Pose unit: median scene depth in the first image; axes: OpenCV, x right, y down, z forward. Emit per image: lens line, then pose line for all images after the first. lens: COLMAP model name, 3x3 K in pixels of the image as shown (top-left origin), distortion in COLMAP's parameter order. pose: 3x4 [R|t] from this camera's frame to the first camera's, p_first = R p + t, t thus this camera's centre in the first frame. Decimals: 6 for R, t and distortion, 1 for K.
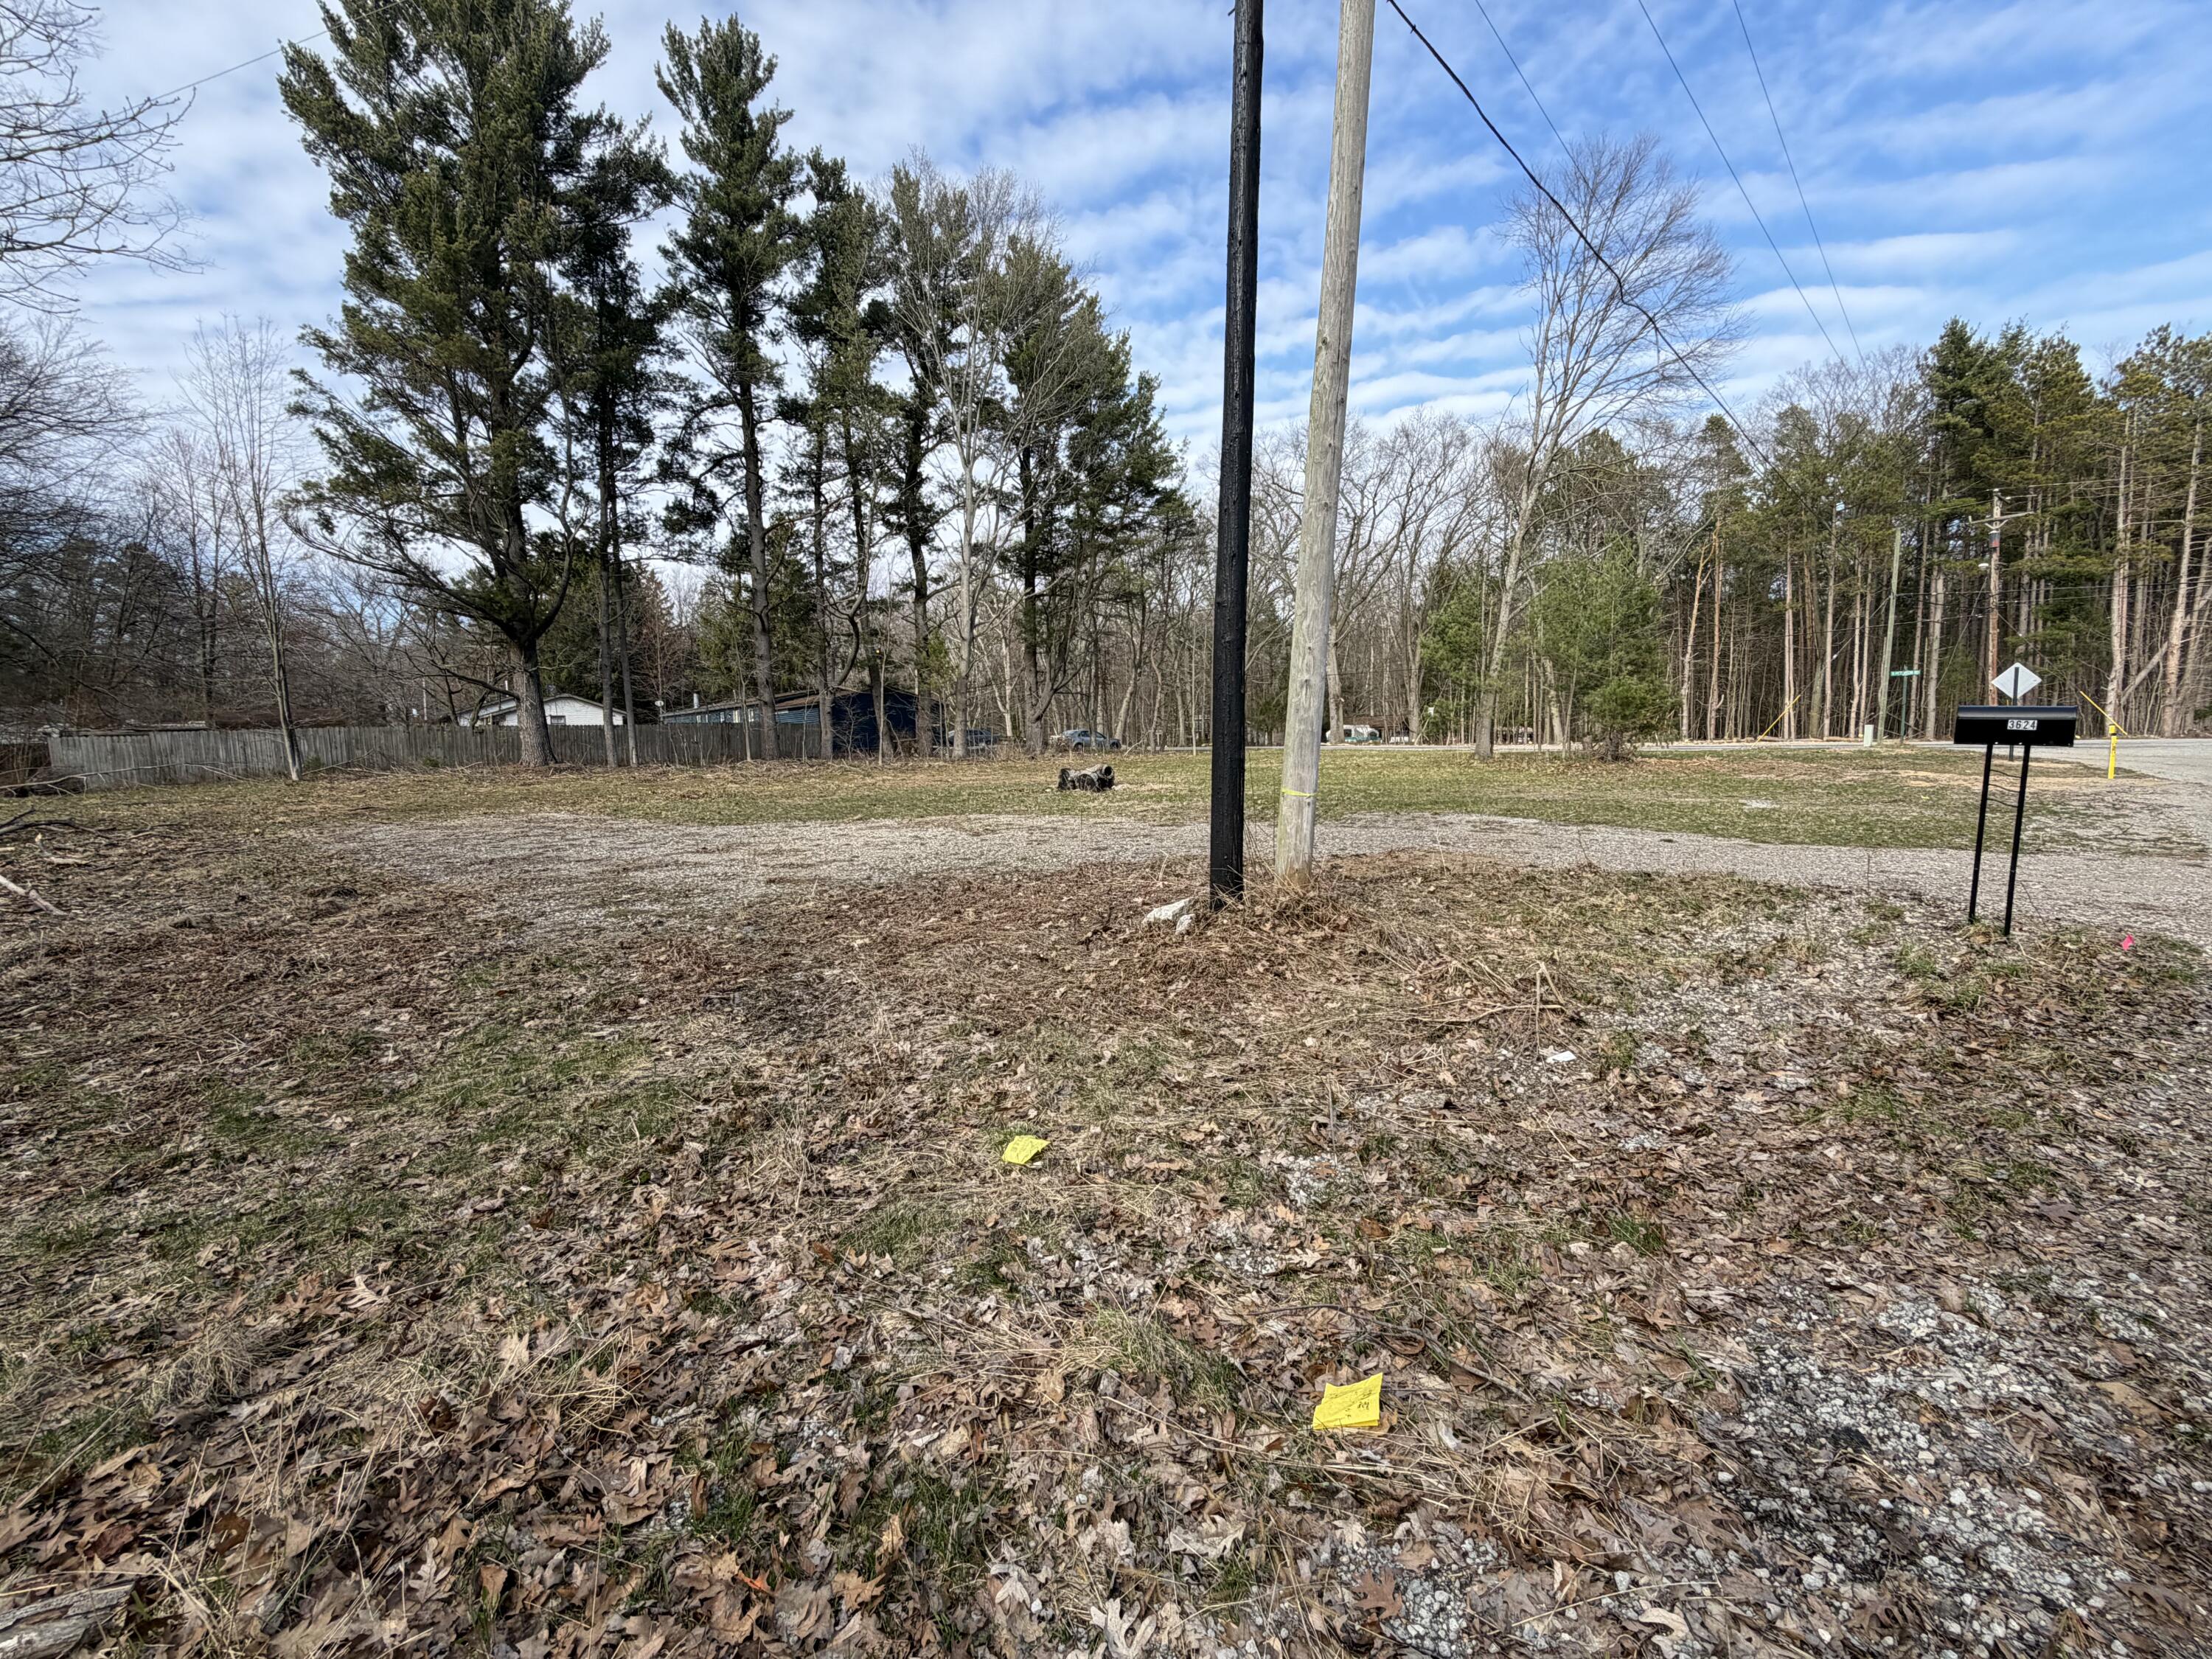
lens RADIAL K [[984.9, 0, 1069.2], [0, 984.9, 833.7], [0, 0, 1]] dist [0.000271, -0.000046]
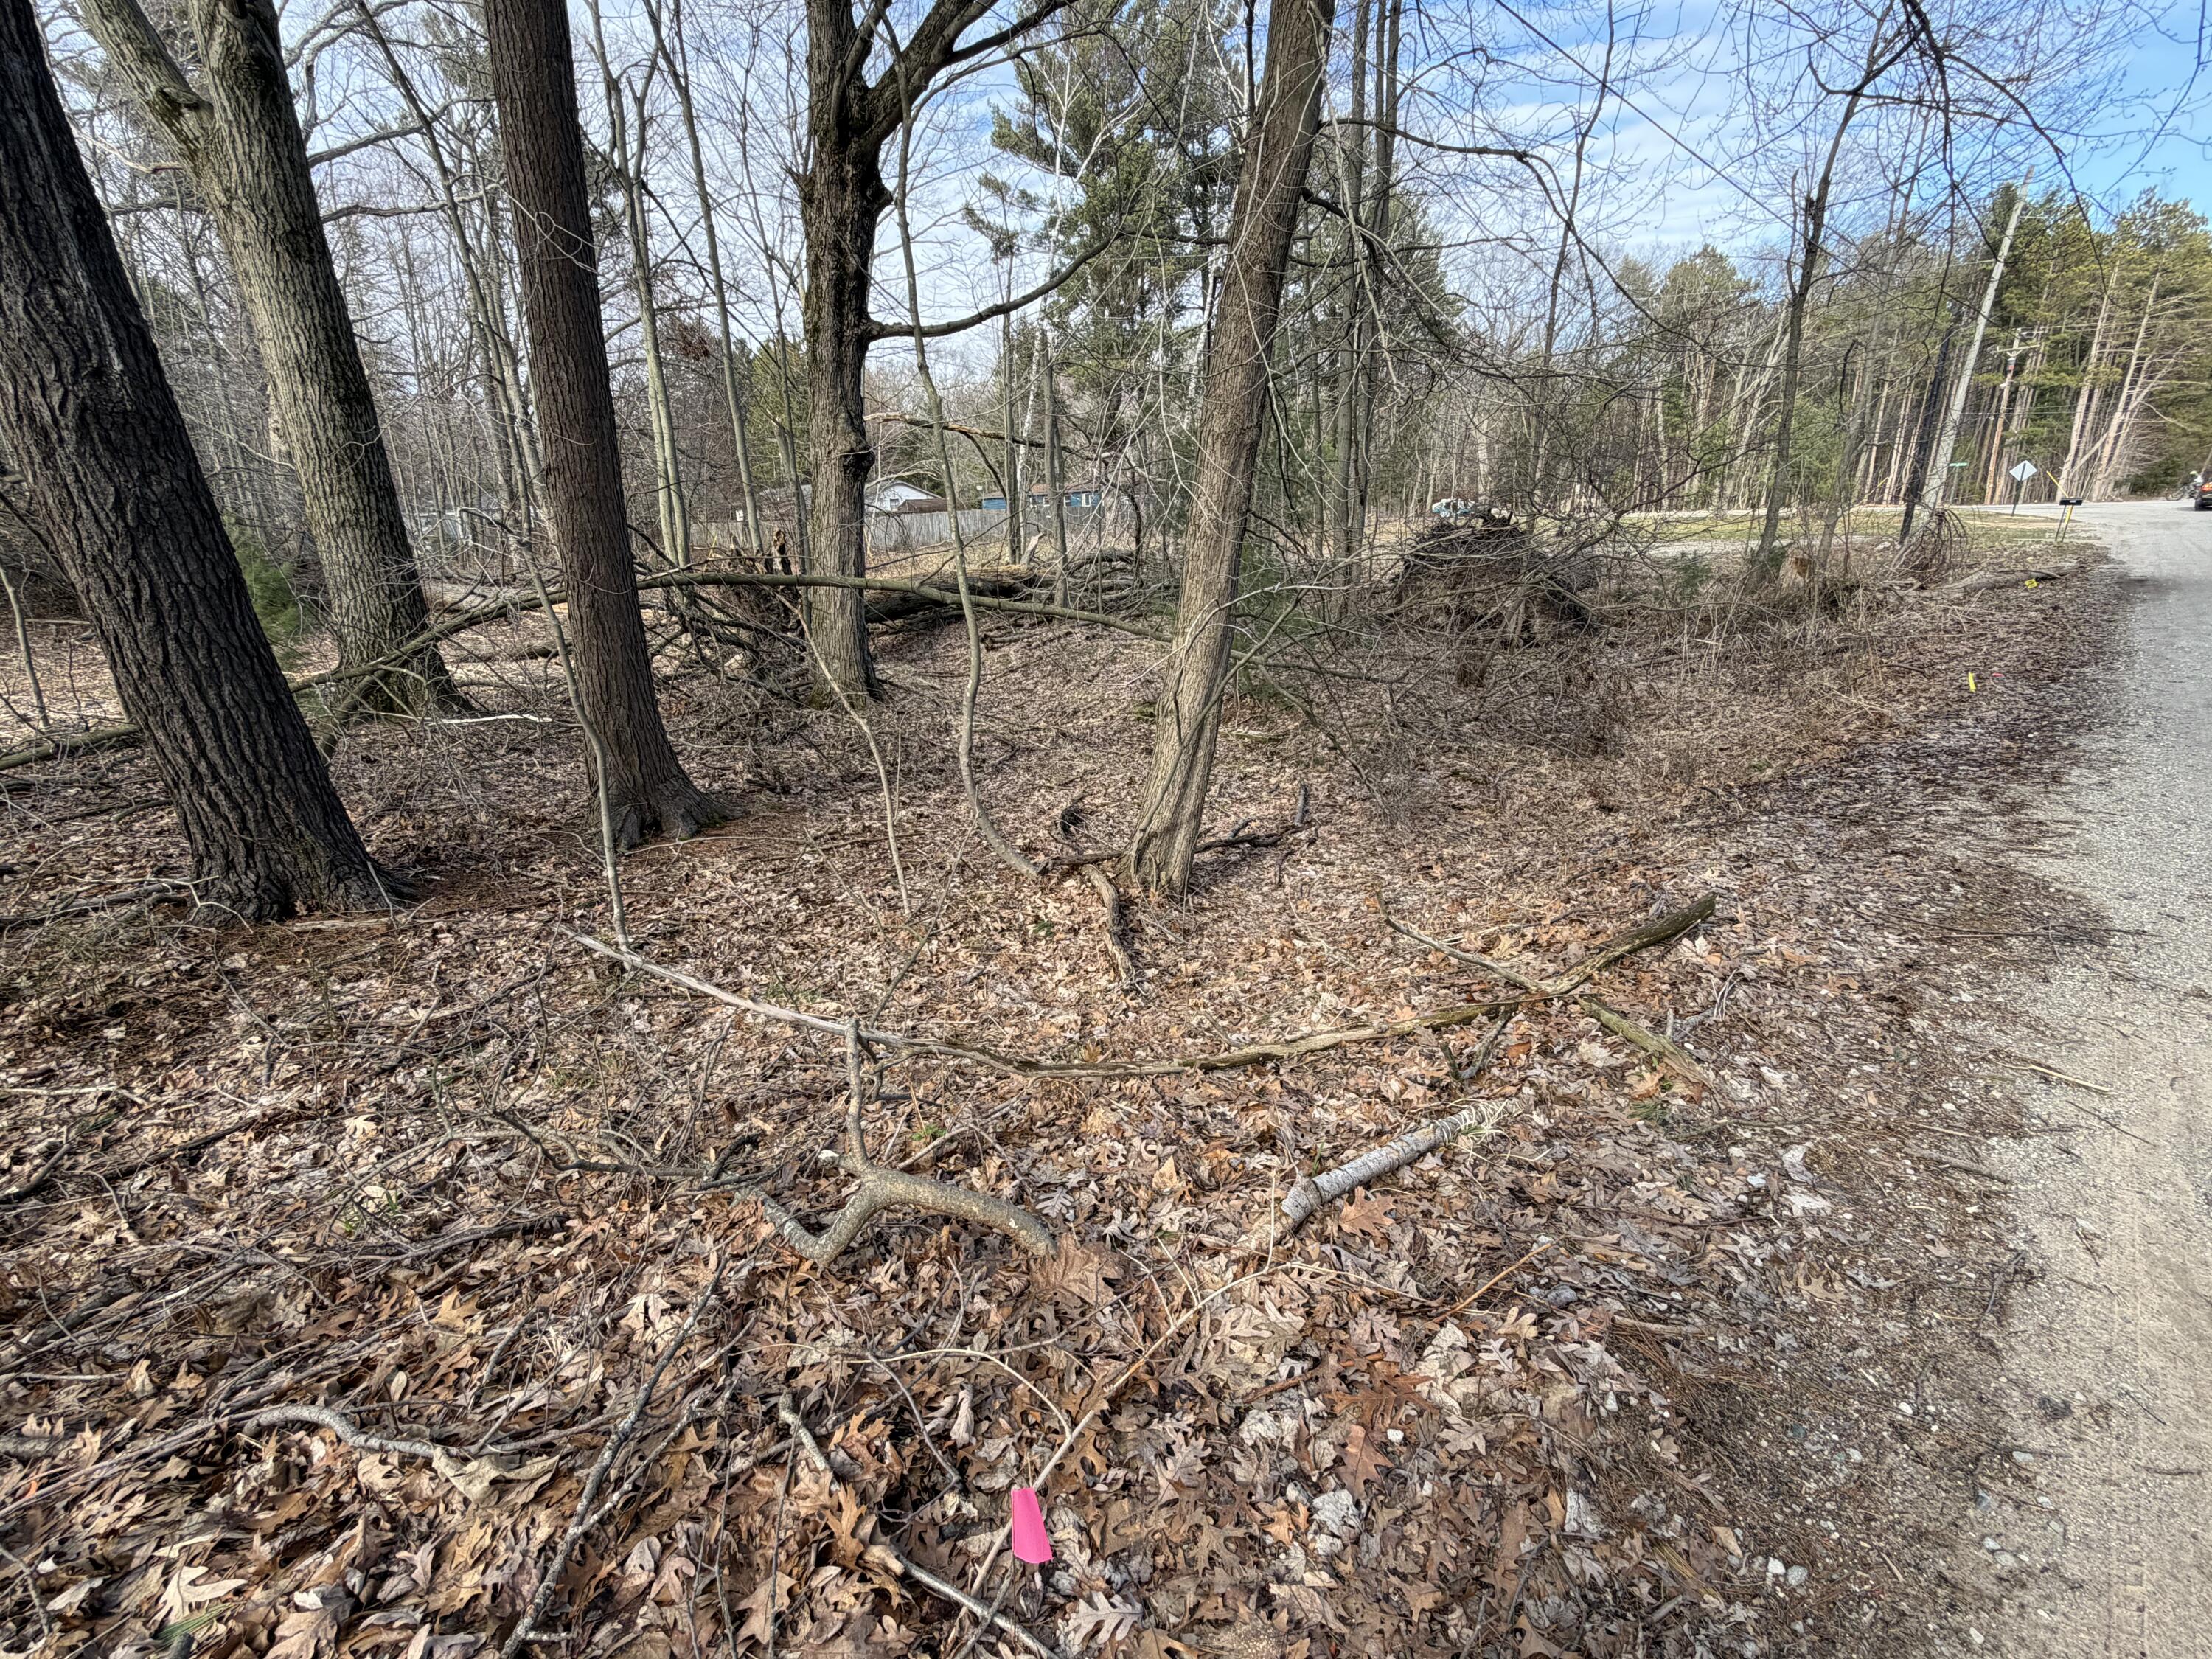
lens RADIAL K [[984.9, 0, 1069.2], [0, 984.9, 833.7], [0, 0, 1]] dist [0.000271, -0.000046]
pose [[0.998182, -0.030855, 0.051783, -0.553066], [0.019088, 0.976649, 0.213992, 0.047693], [-0.057176, -0.212615, 0.975462, -0.497535]]
